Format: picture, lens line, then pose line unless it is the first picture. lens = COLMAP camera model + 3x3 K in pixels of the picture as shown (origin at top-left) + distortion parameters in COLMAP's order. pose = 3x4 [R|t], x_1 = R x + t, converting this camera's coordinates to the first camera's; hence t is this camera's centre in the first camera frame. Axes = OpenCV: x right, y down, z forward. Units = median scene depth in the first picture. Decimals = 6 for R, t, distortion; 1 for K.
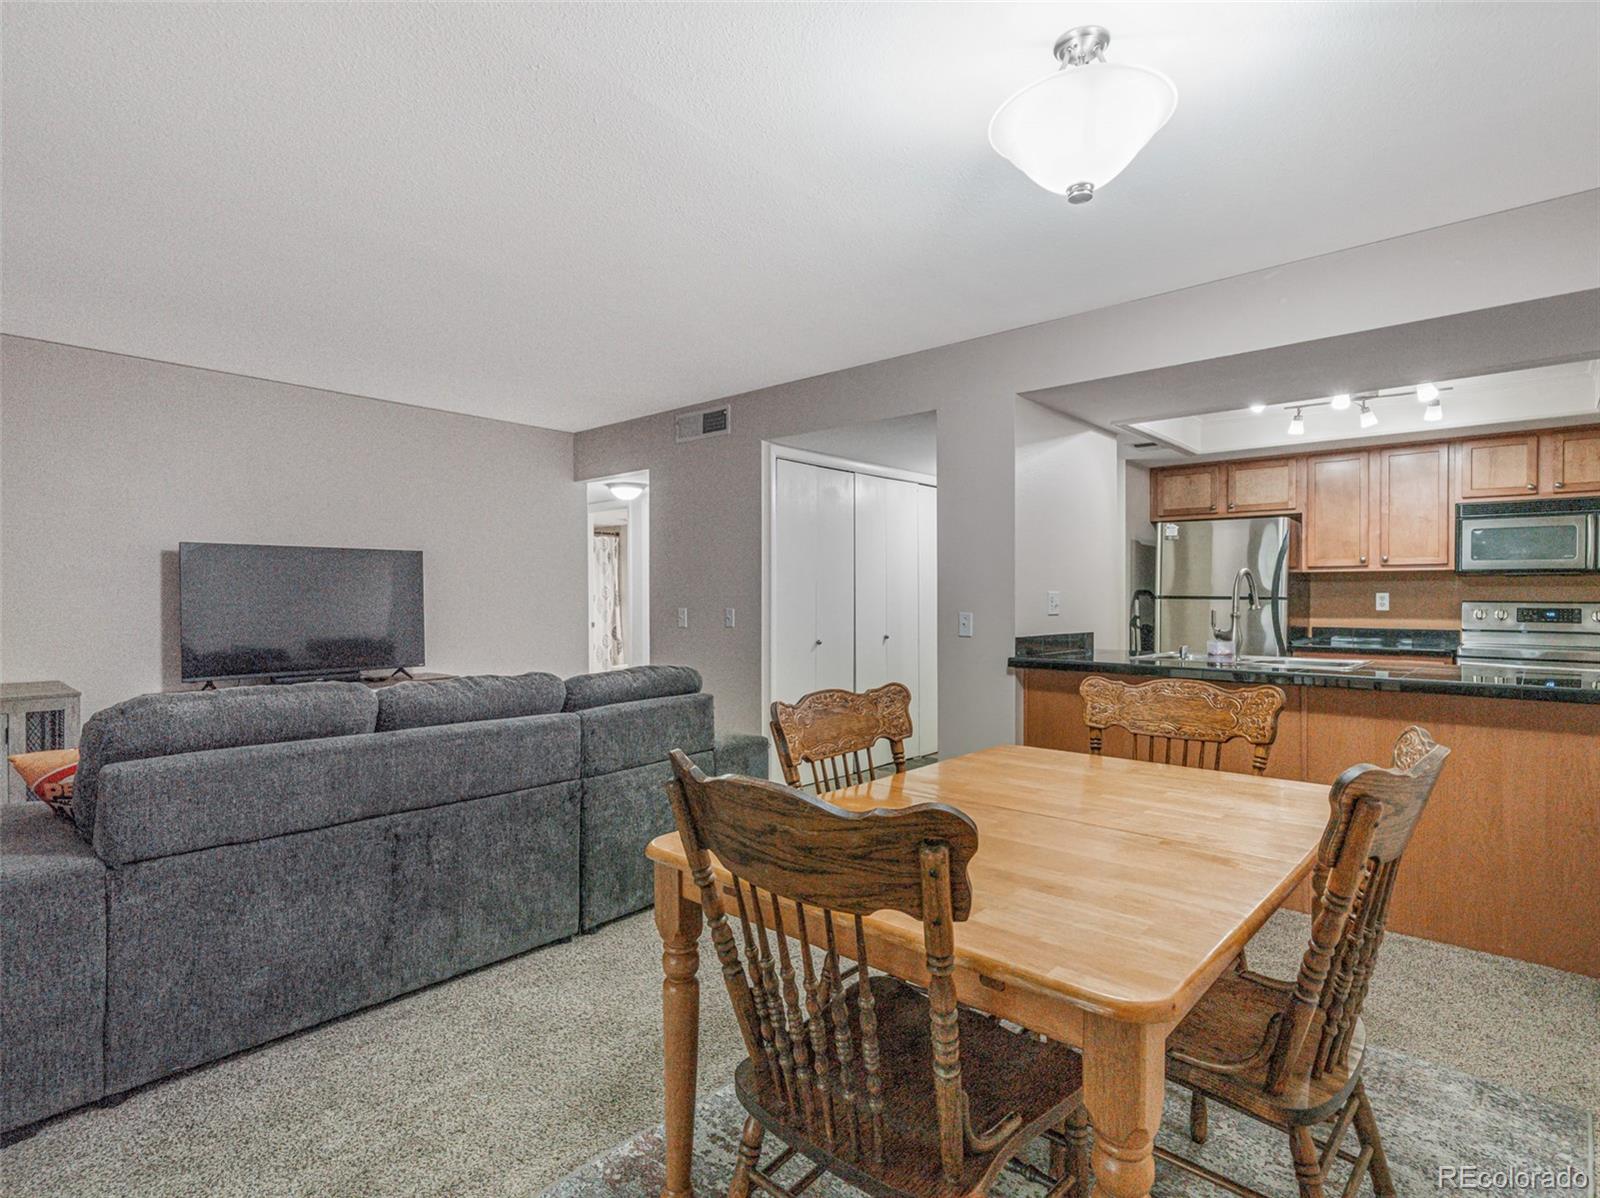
lens RADIAL K [[817.9, 0, 790.8], [0, 817.9, 600.6], [0, 0, 1]] dist [0.001290, 0.000134]
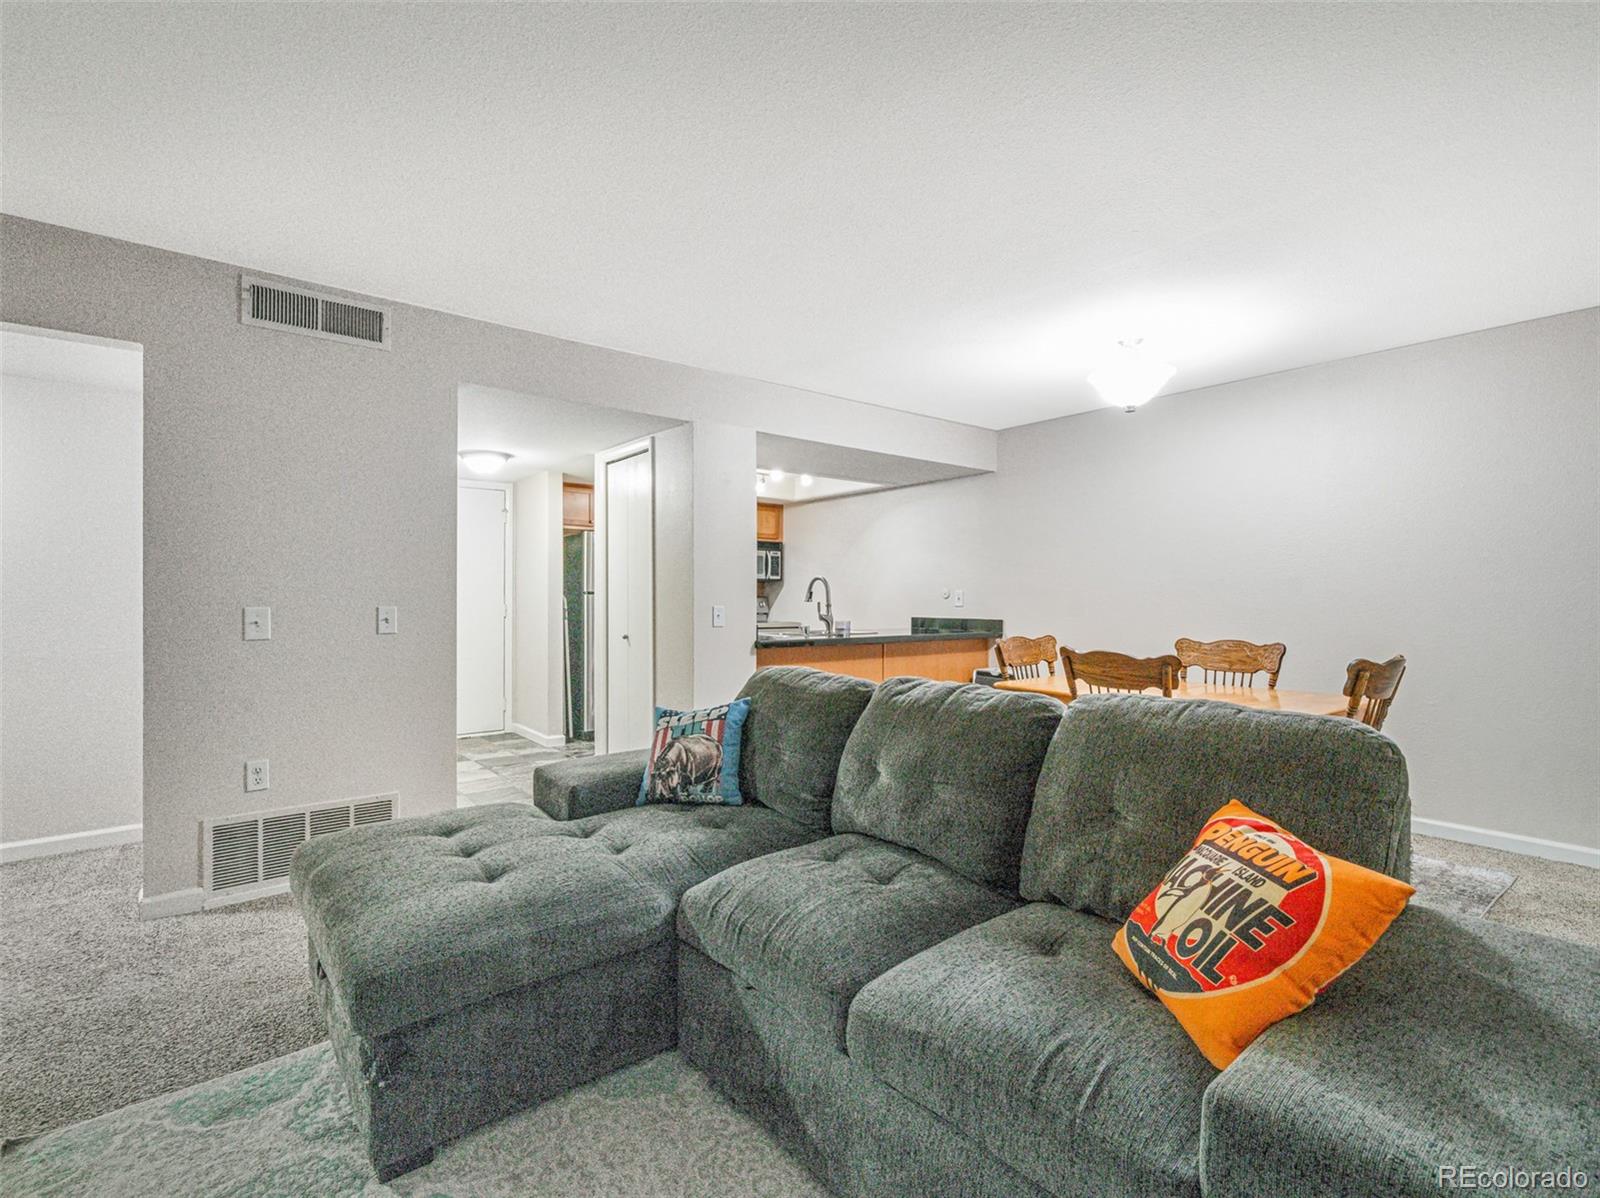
lens RADIAL K [[755.8, 0, 795.2], [0, 755.8, 595.9], [0, 0, 1]] dist [-0.000232, -0.000078]
pose [[0.163975, 0.000601, 0.986464, -0.671875], [-0.002224, 0.999997, -0.000240, 0.000265], [-0.986462, -0.002155, 0.163976, 0.585438]]
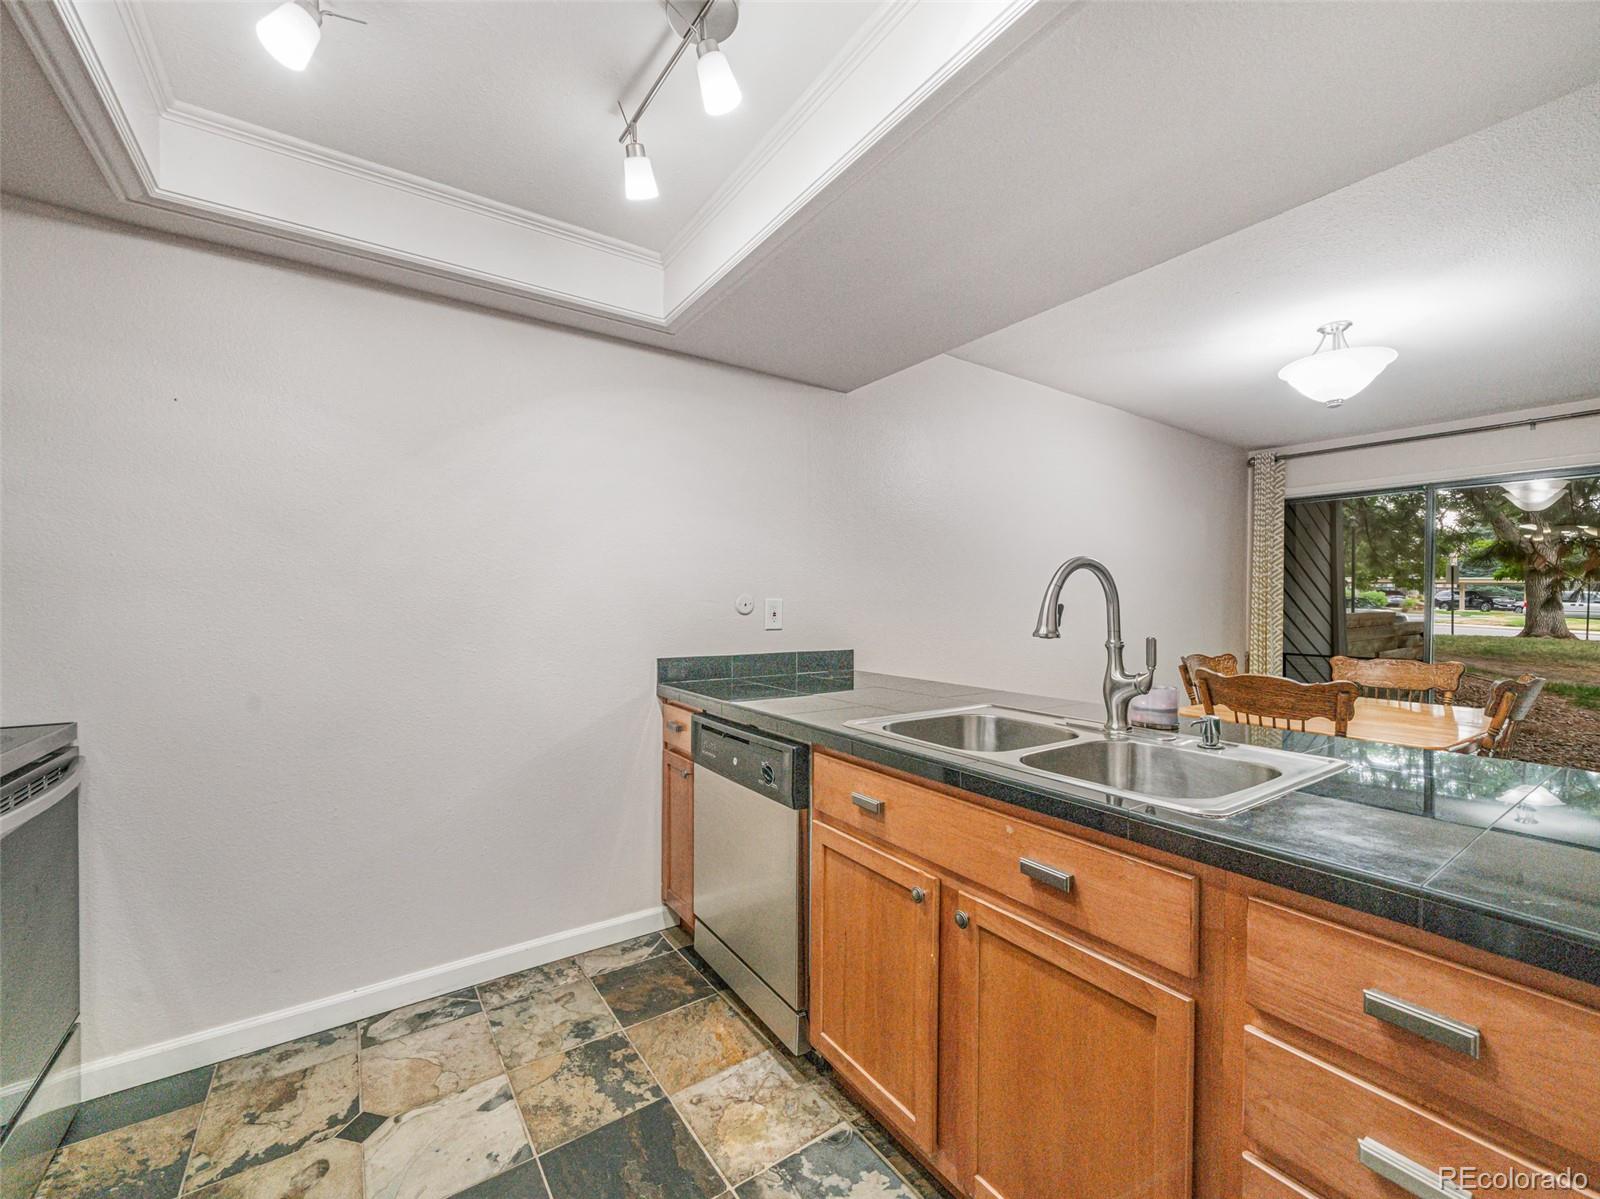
lens RADIAL K [[645.9, 0, 789.3], [0, 645.9, 606.6], [0, 0, 1]] dist [-0.004500, 0.000104]
pose [[-0.970489, -0.010043, 0.240937, 0.465492], [-0.008737, 0.999941, 0.006488, -0.006653], [-0.240988, 0.004191, -0.970519, 1.050894]]
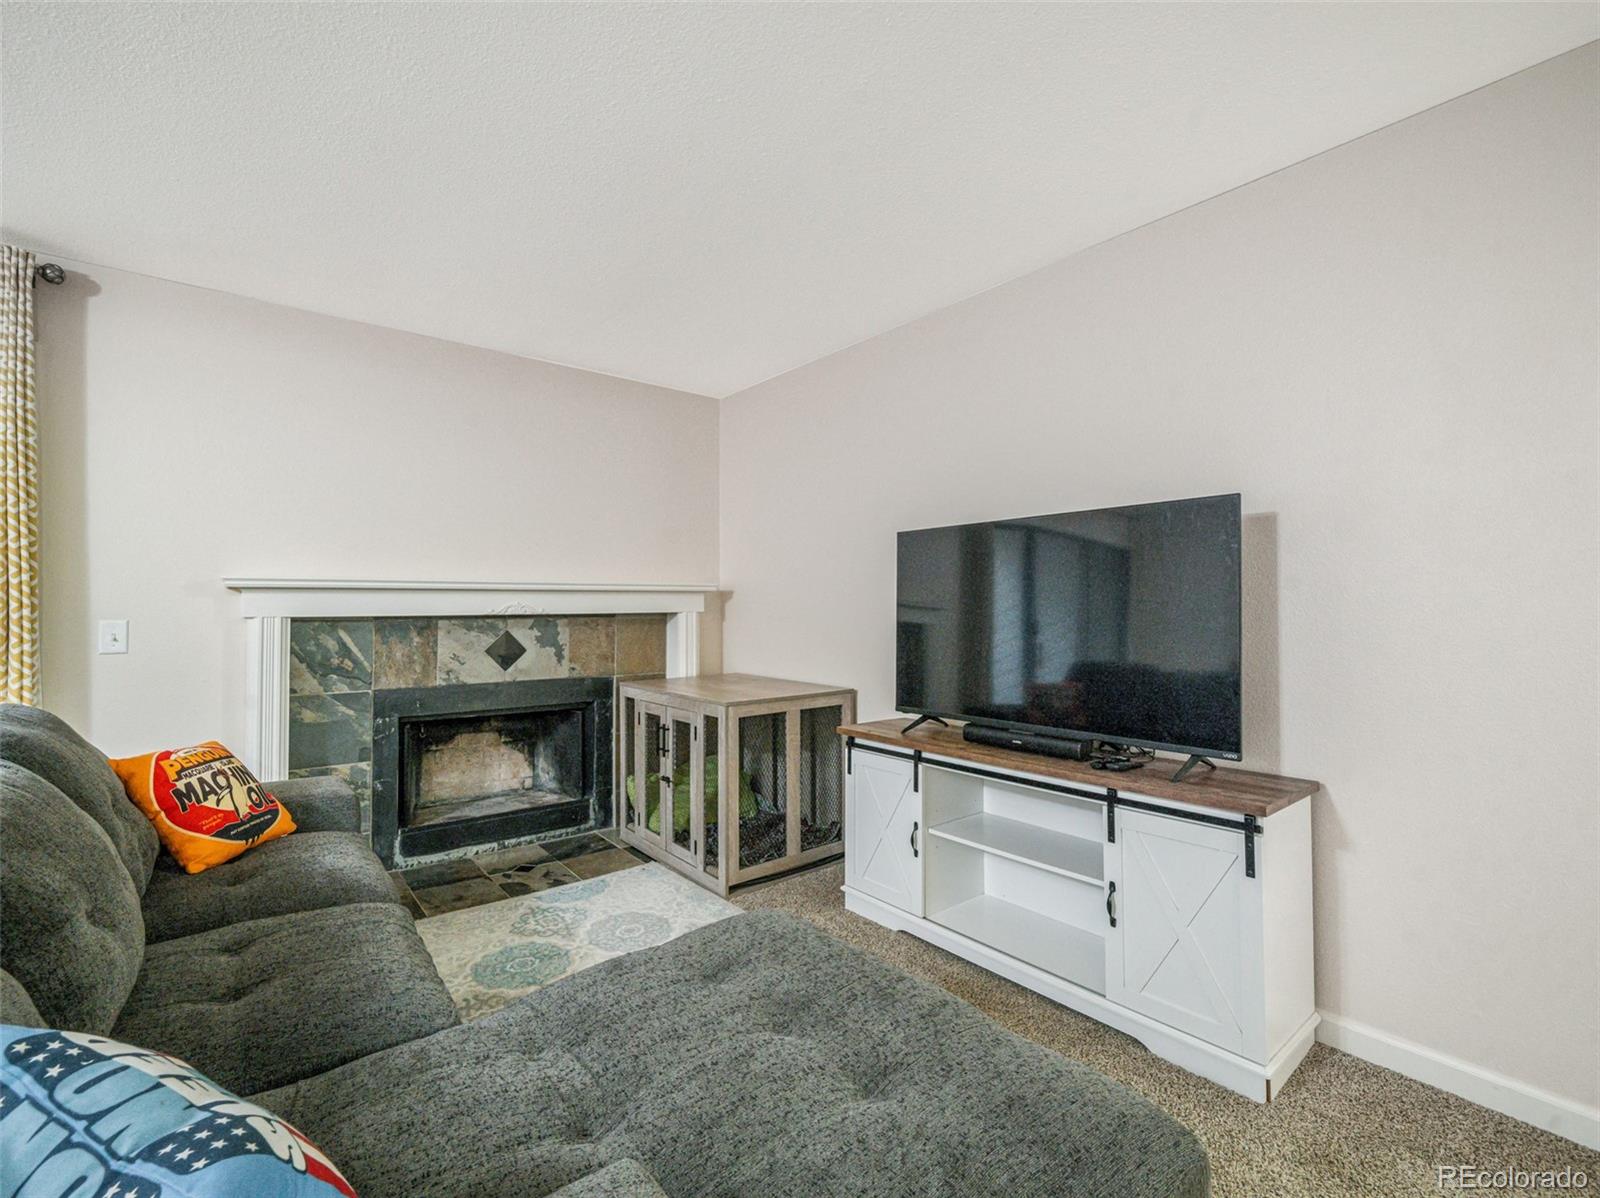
lens RADIAL K [[711.1, 0, 791.4], [0, 711.1, 596.0], [0, 0, 1]] dist [-0.001047, -0.000249]
pose [[-0.164224, -0.011744, -0.986353, -0.043473], [-0.001284, 0.999931, -0.011692, -0.001593], [0.986422, -0.000654, -0.164228, 0.876276]]
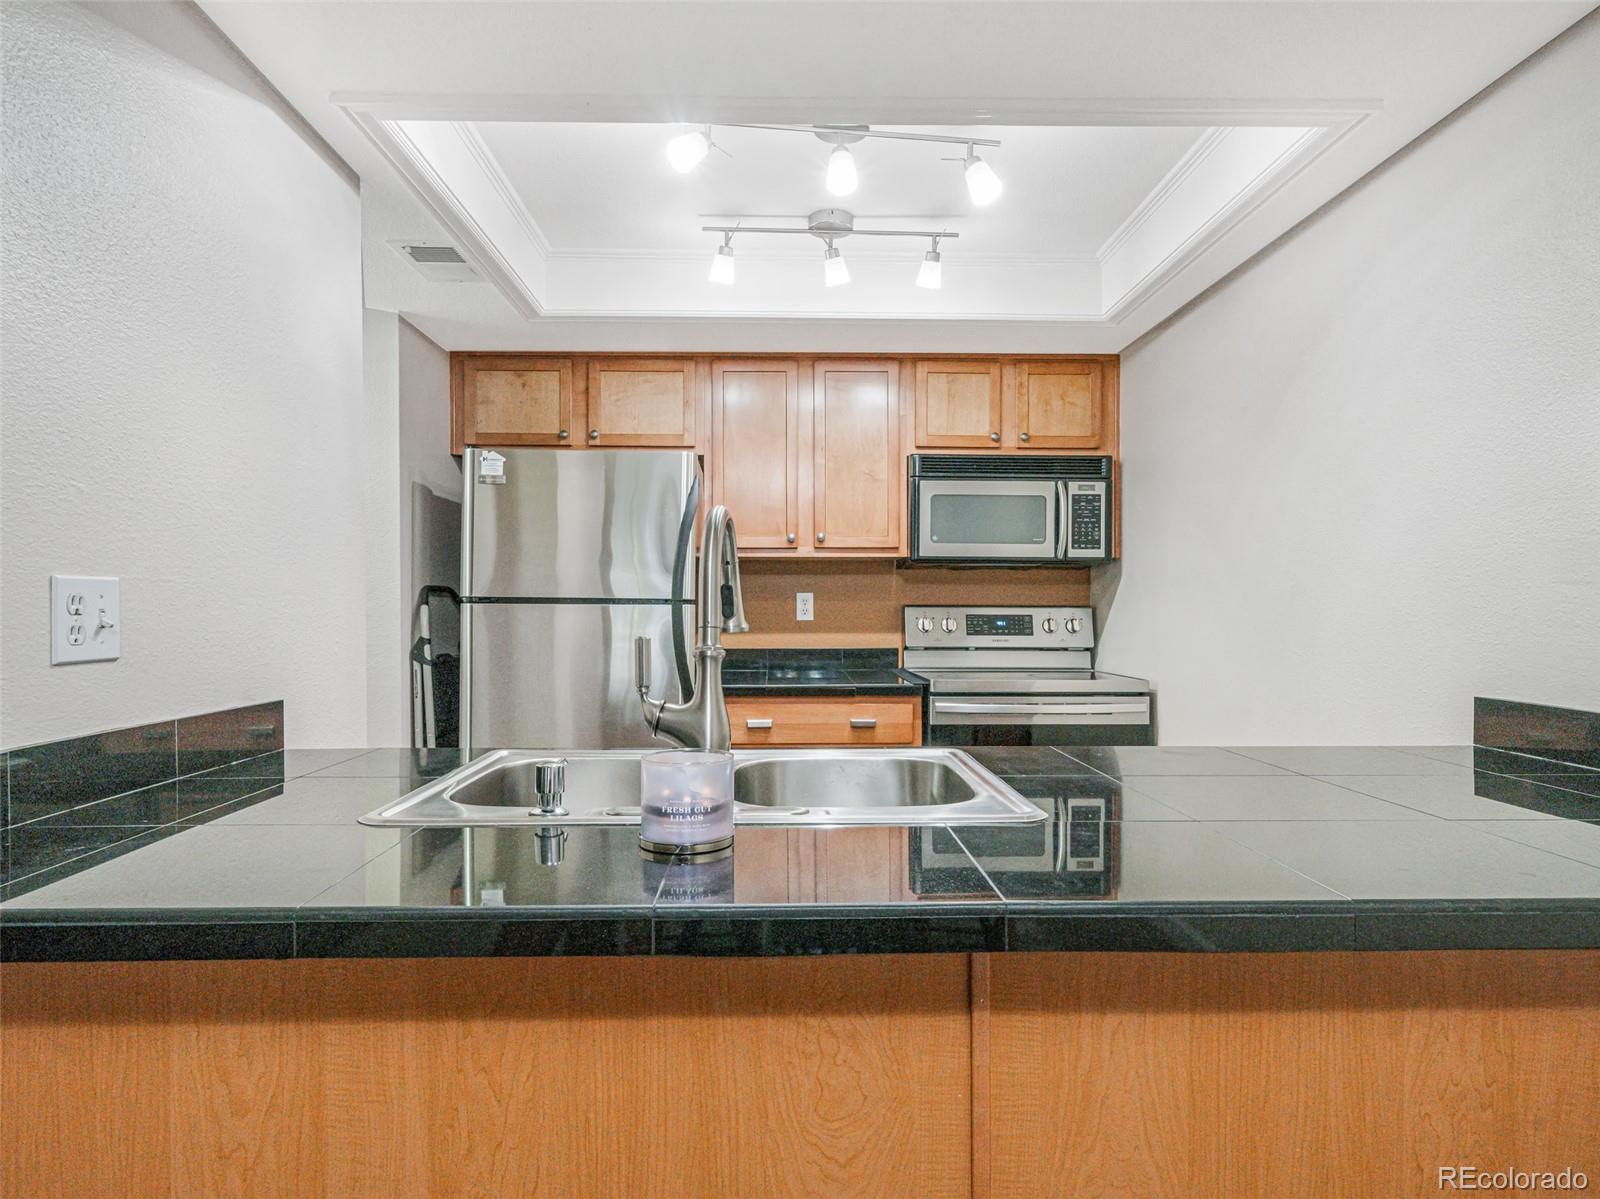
lens RADIAL K [[934.8, 0, 793.3], [0, 934.8, 607.3], [0, 0, 1]] dist [0.002766, 0.000537]
pose [[0.726745, -0.005217, 0.686887, 0.233822], [0.004757, 0.999985, 0.002562, -0.000057], [-0.686891, 0.001406, 0.726759, 0.518790]]
